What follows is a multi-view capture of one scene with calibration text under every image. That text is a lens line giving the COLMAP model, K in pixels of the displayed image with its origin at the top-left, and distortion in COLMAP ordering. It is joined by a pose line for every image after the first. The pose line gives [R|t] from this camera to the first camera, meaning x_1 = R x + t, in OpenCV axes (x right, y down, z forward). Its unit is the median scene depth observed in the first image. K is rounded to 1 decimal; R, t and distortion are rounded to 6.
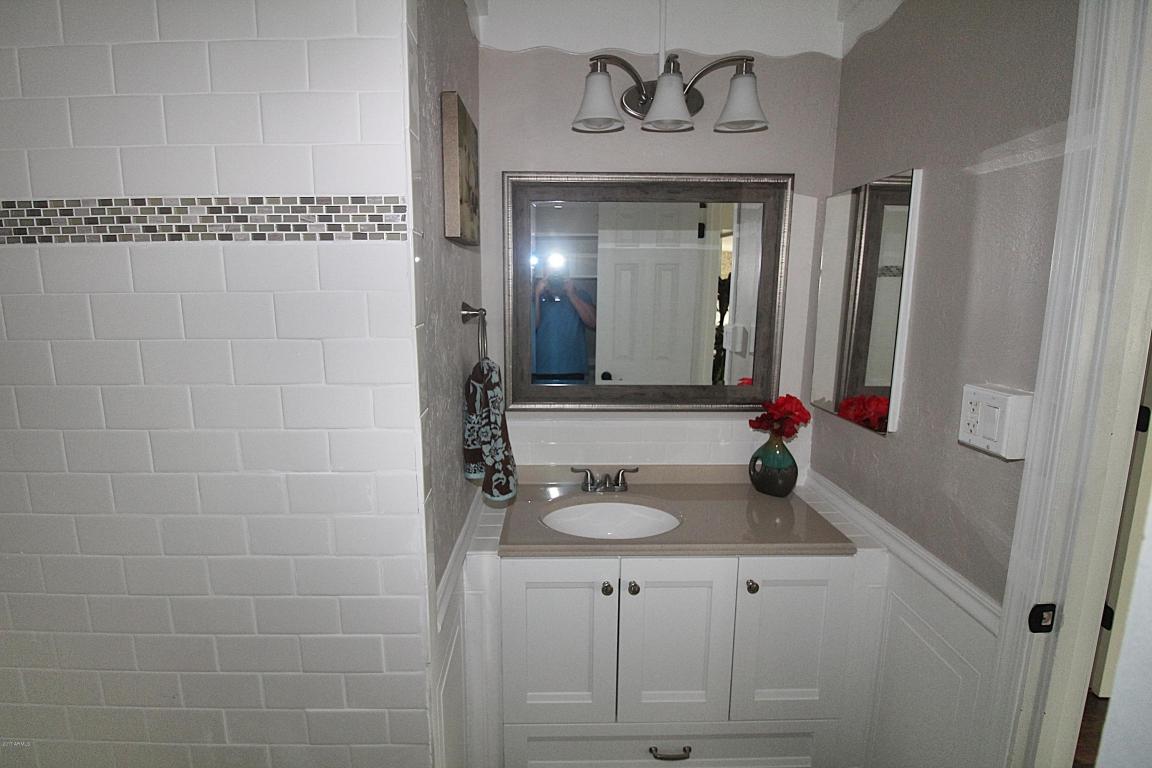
lens RADIAL K [[536.5, 0, 559.1], [0, 536.5, 372.9], [0, 0, 1]] dist [-0.016275, -0.001454]
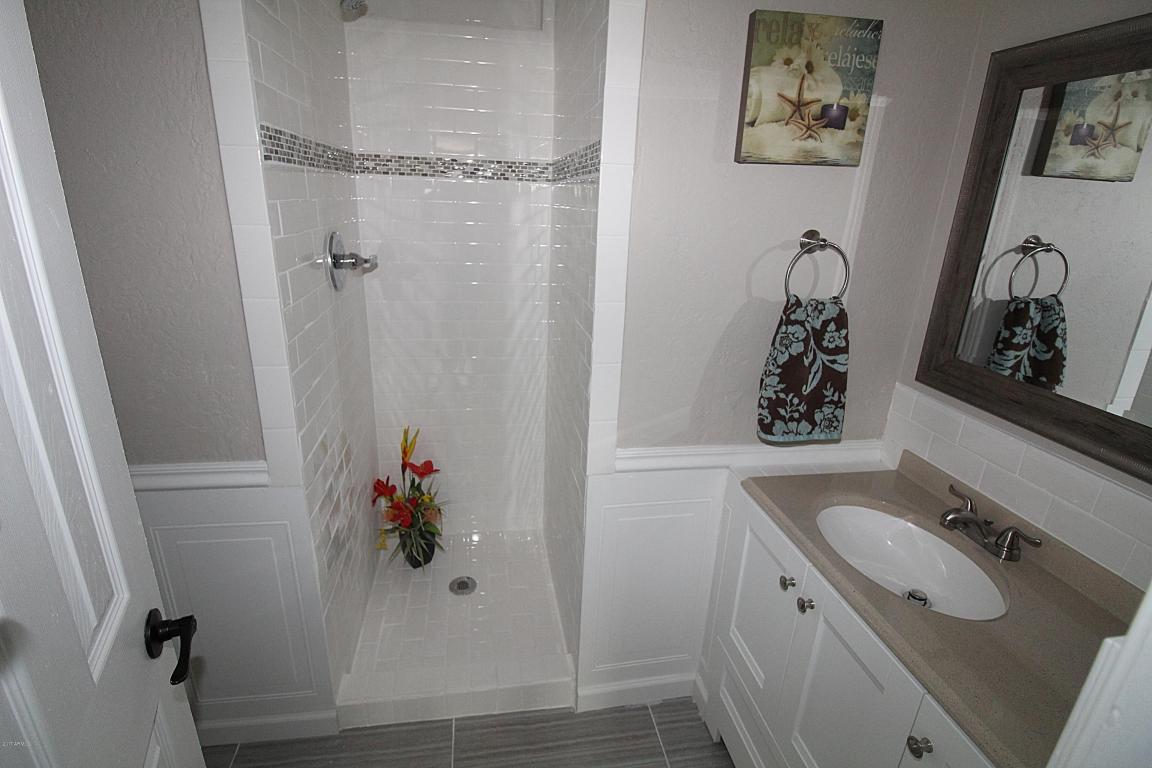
lens RADIAL K [[536.5, 0, 566.0], [0, 536.5, 379.3], [0, 0, 1]] dist [-0.016275, -0.001454]
pose [[0.142927, 0.319645, -0.936696, 0.602735], [-0.192442, 0.937325, 0.290496, -0.064483], [0.970844, 0.138740, 0.195482, 0.372984]]
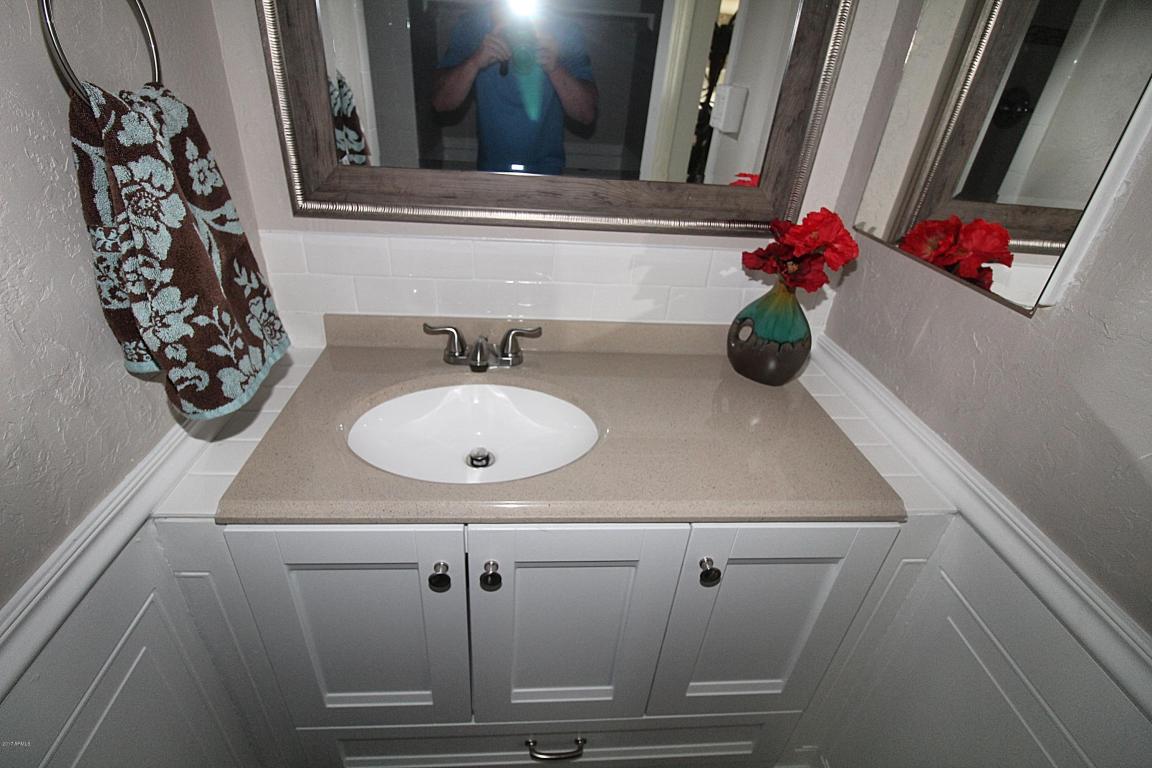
lens RADIAL K [[536.5, 0, 559.2], [0, 536.5, 376.3], [0, 0, 1]] dist [-0.016275, -0.001454]
pose [[0.997243, 0.023116, 0.070518, 0.136217], [-0.046804, 0.933337, 0.355938, 0.020133], [-0.057589, -0.358257, 0.931845, 0.472086]]
